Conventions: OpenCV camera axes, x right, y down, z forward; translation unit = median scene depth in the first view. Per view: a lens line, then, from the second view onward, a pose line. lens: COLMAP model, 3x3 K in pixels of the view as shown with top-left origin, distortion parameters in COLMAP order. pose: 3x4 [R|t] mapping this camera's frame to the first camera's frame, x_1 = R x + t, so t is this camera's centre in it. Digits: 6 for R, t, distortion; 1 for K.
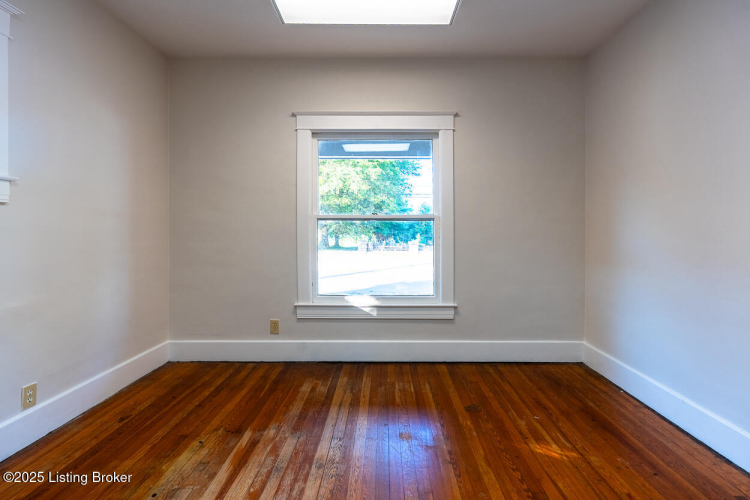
lens RADIAL K [[367.7, 0, 377.8], [0, 367.7, 232.3], [0, 0, 1]] dist [-0.000306, 0.000828]
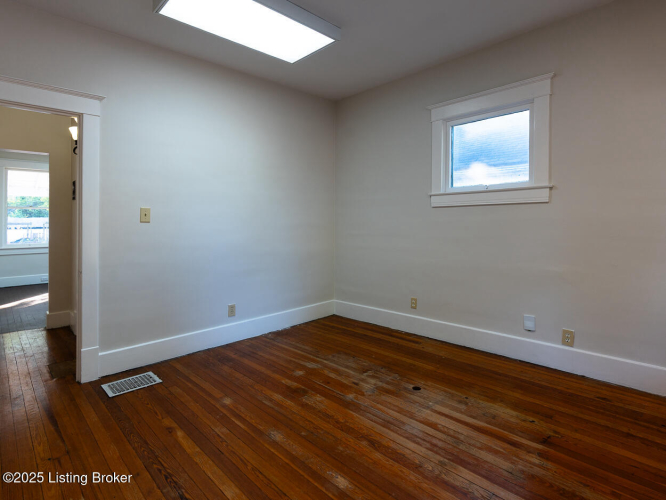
lens RADIAL K [[360.9, 0, 334.6], [0, 360.9, 232.3], [0, 0, 1]] dist [-0.001113, 0.000355]
pose [[-0.711373, 0.025882, -0.702338, 0.484596], [0.010760, 0.999606, 0.025938, -0.003677], [0.702732, 0.010895, -0.711371, 1.014409]]
